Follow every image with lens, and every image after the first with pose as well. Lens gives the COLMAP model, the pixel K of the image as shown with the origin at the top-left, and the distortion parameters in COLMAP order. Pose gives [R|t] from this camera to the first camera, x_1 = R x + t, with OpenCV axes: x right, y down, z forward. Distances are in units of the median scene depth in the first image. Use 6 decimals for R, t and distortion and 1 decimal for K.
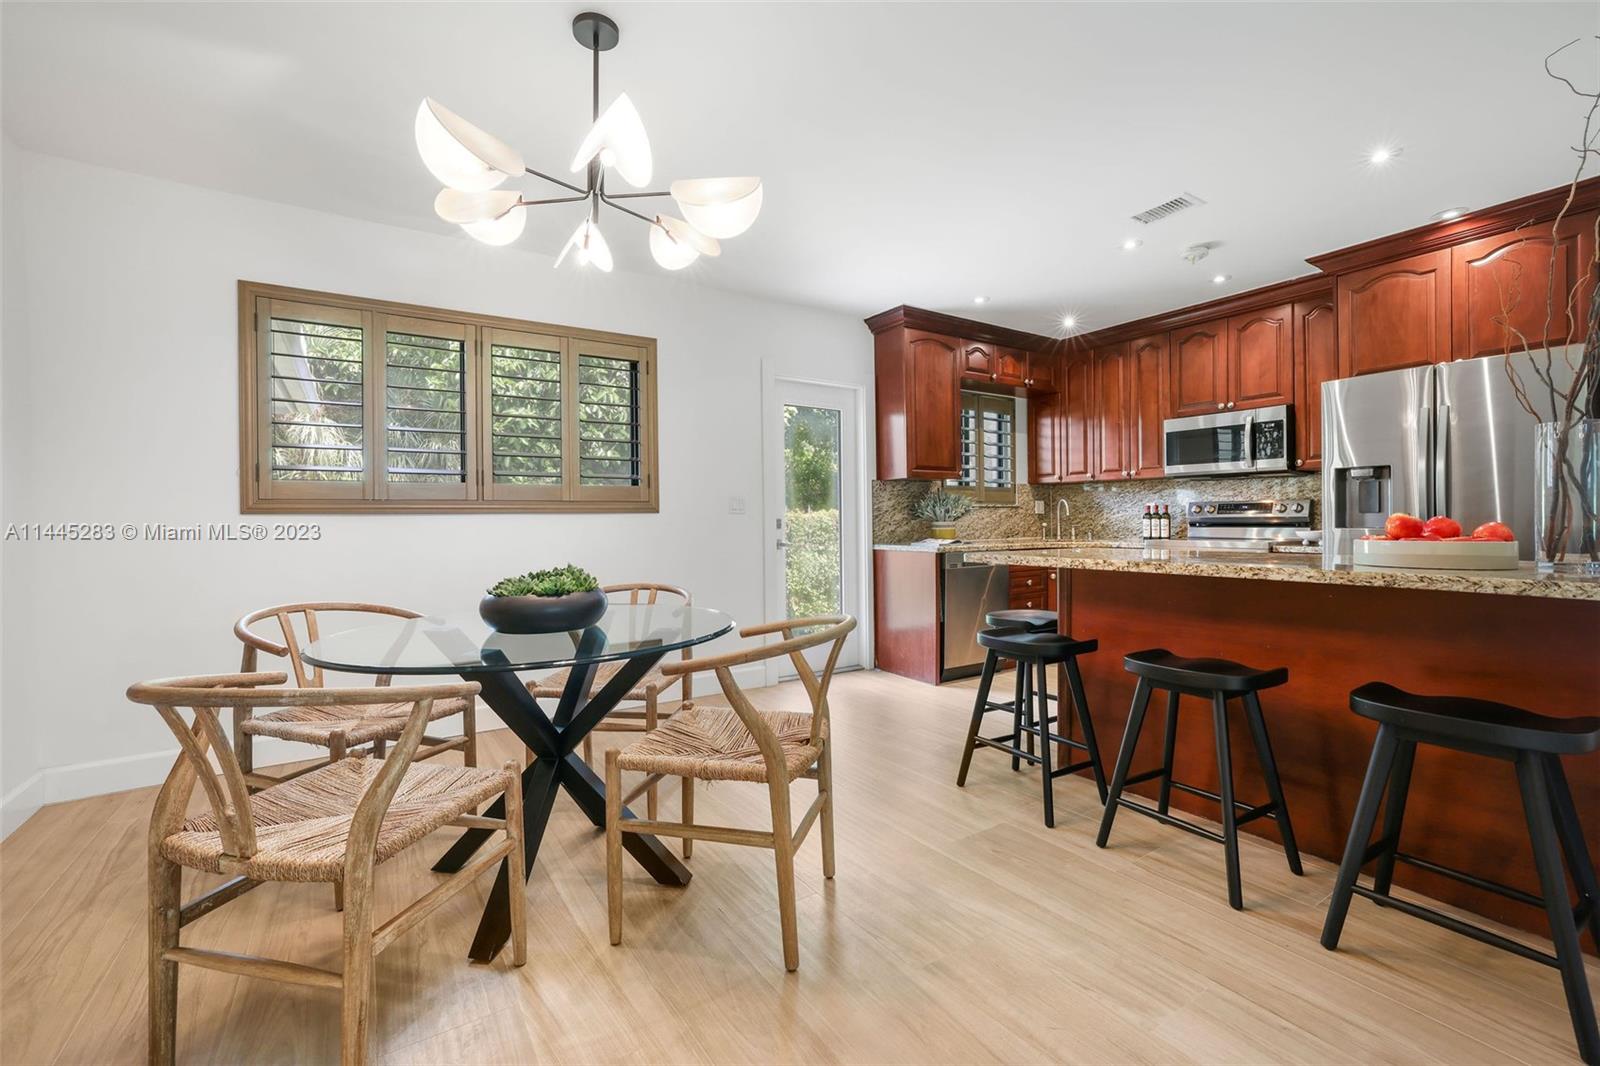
lens RADIAL K [[680.0, 0, 797.9], [0, 680.0, 521.9], [0, 0, 1]] dist [-0.022879, 0.011662]
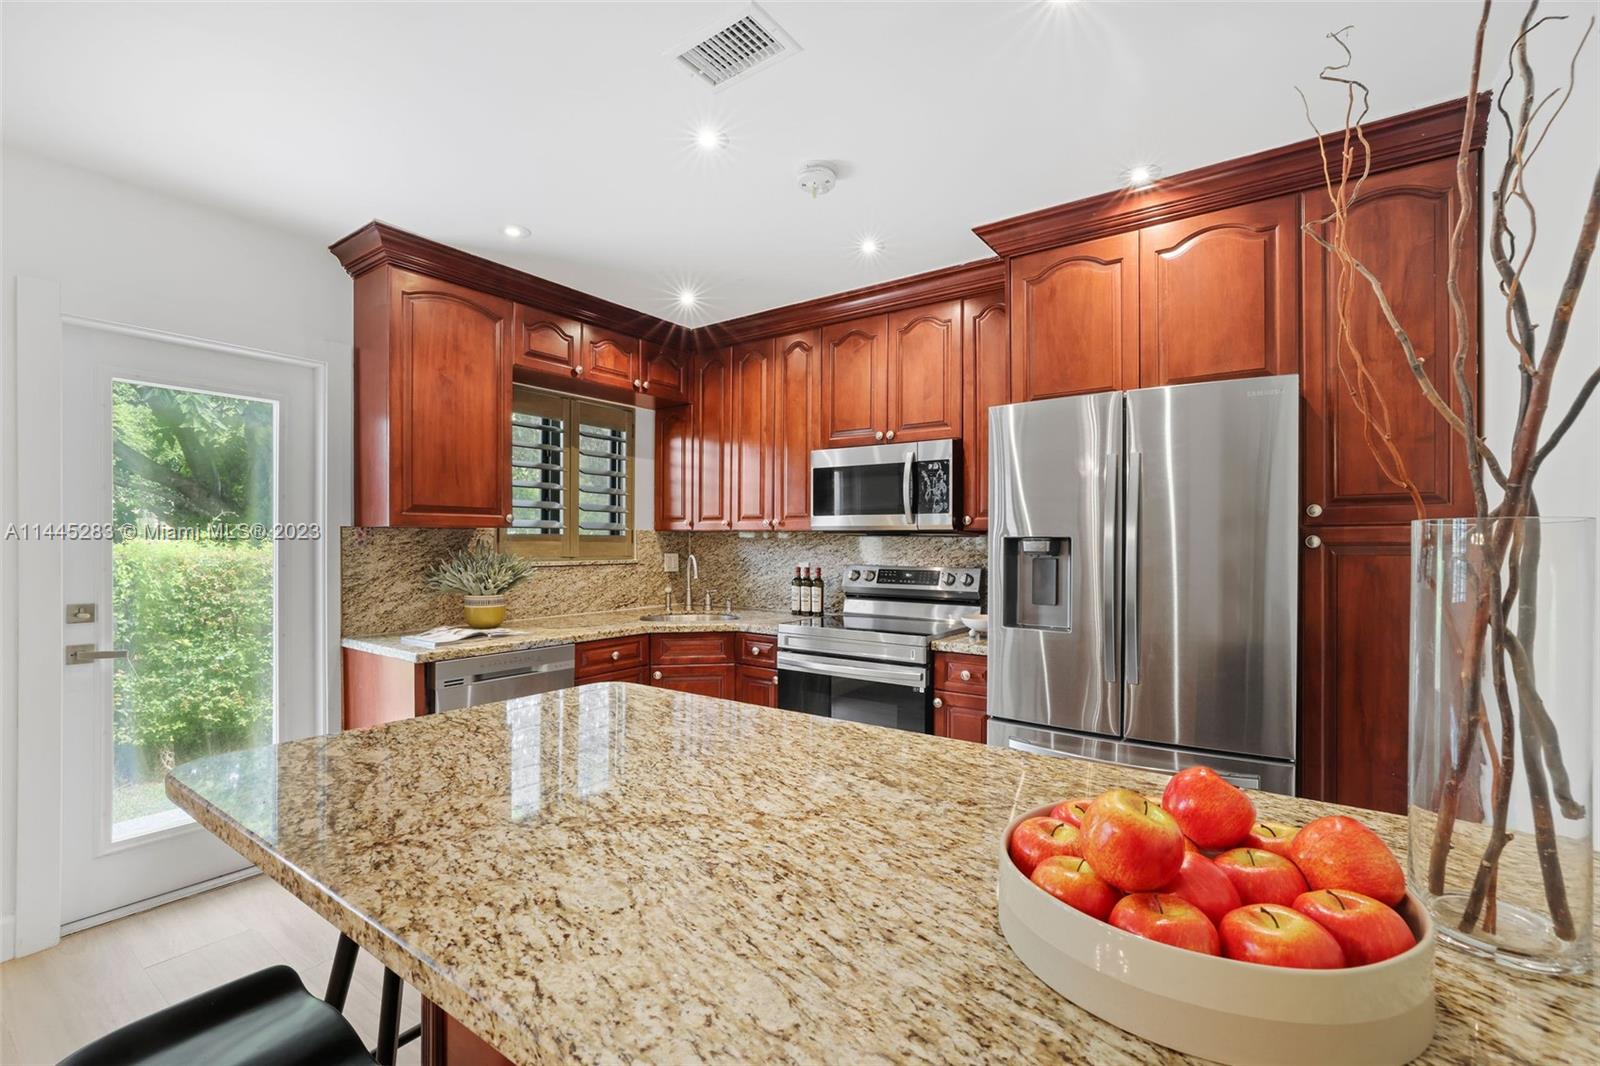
lens RADIAL K [[705.1, 0, 811.4], [0, 705.1, 542.1], [0, 0, 1]] dist [-0.027028, 0.001268]
pose [[0.928393, 0.011852, 0.371410, 0.280985], [-0.010245, 0.999928, -0.006298, -0.052436], [-0.371458, 0.002042, 0.928448, 0.328866]]
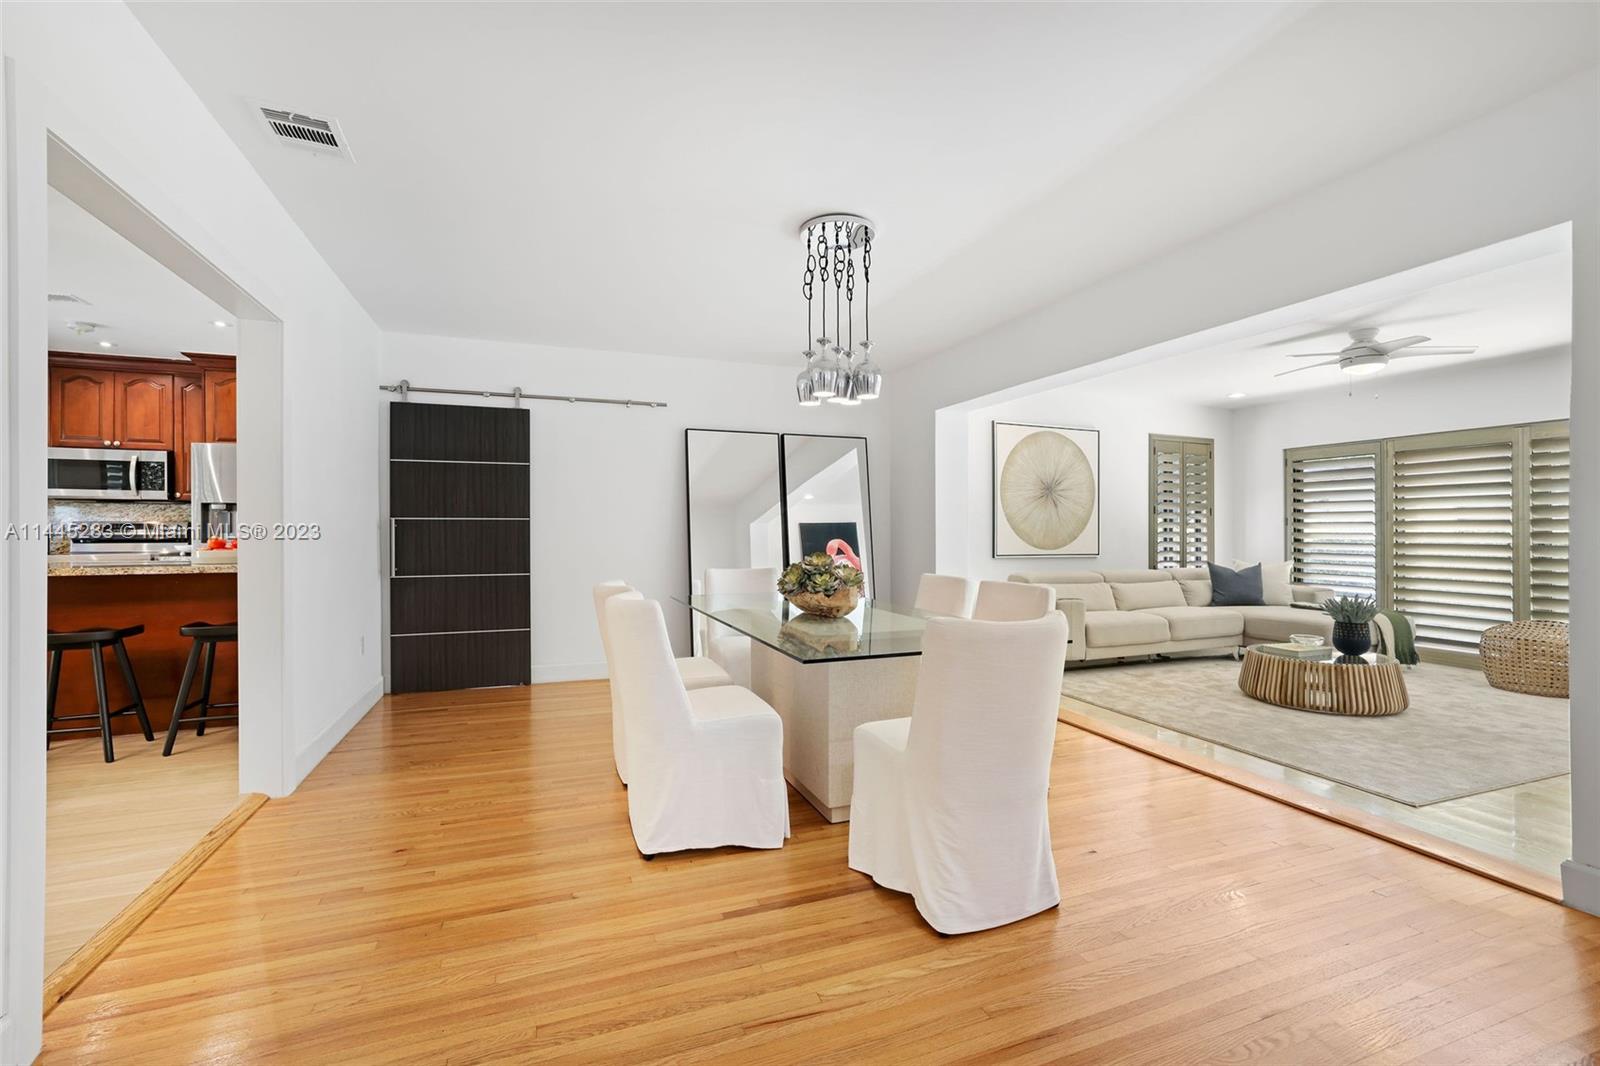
lens RADIAL K [[652.3, 0, 786.4], [0, 652.3, 530.2], [0, 0, 1]] dist [-0.002207, 0.000591]
pose [[0.214013, 0.003291, 0.976825, -0.247772], [0.000383, 0.999994, -0.003453, -0.011057], [-0.976831, 0.001113, 0.214010, -0.431925]]
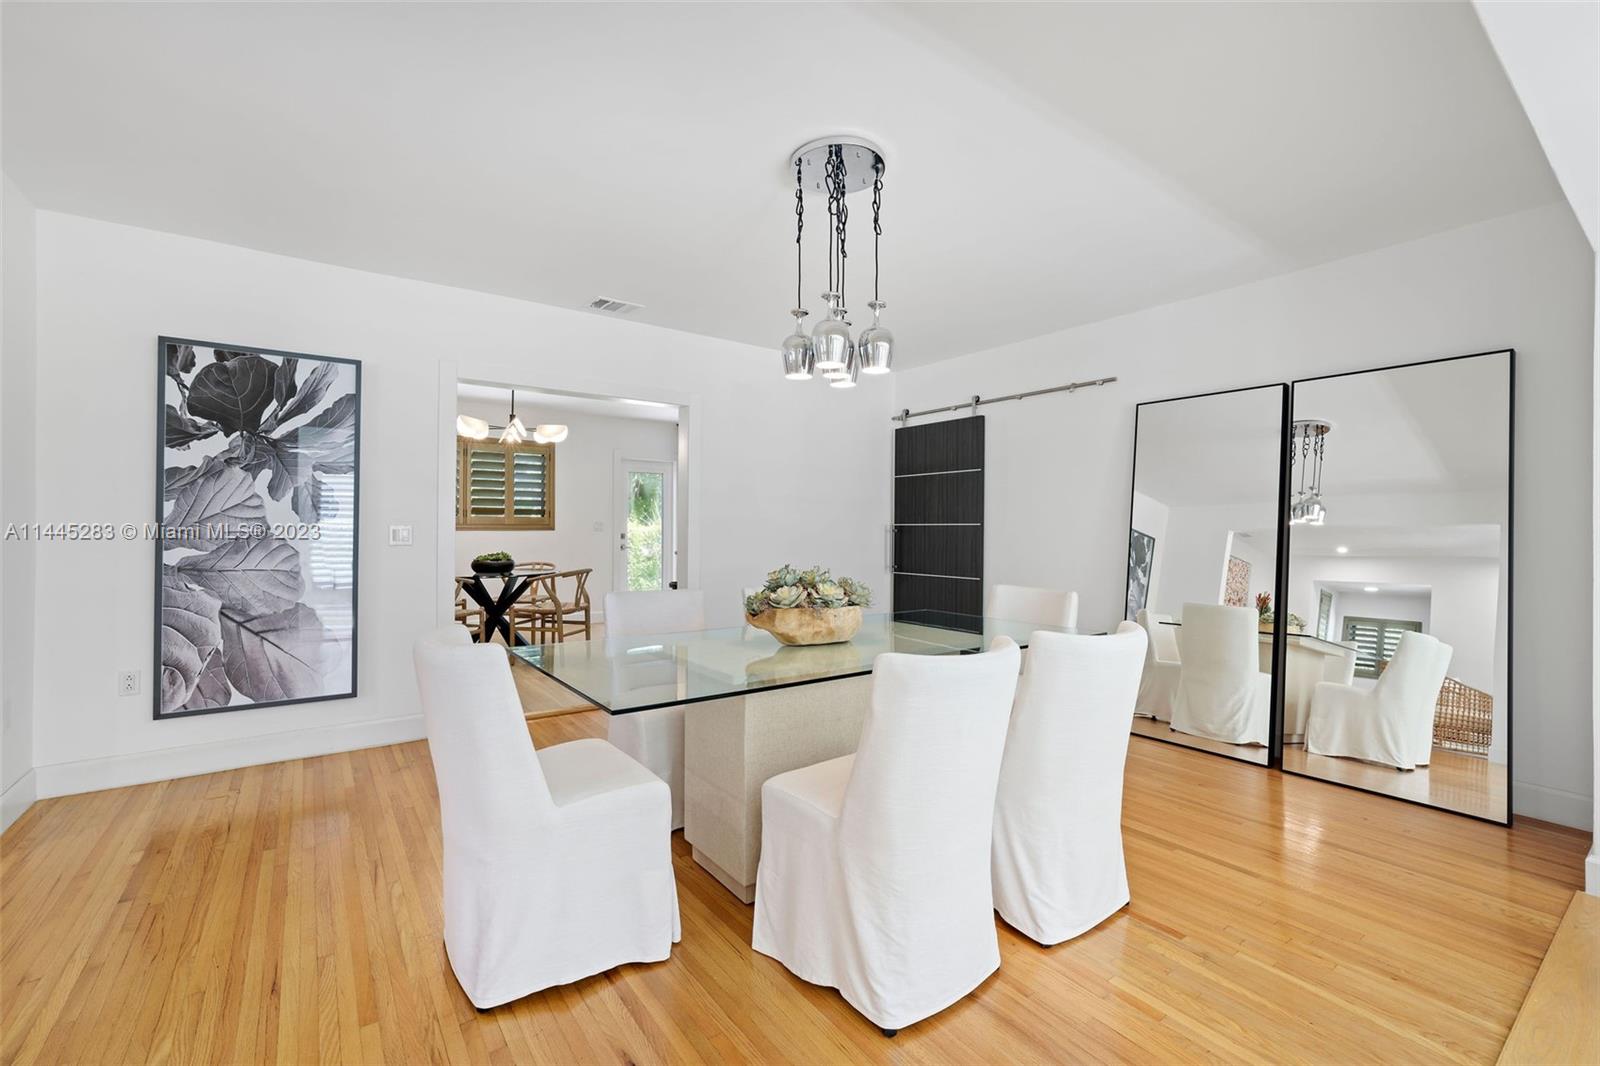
lens RADIAL K [[680.0, 0, 801.8], [0, 680.0, 522.5], [0, 0, 1]] dist [-0.022879, 0.011662]
pose [[0.996652, 0.014832, 0.080405, 0.344055], [-0.013545, 0.999772, -0.016525, -0.016689], [-0.080632, 0.015380, 0.996625, -0.882021]]
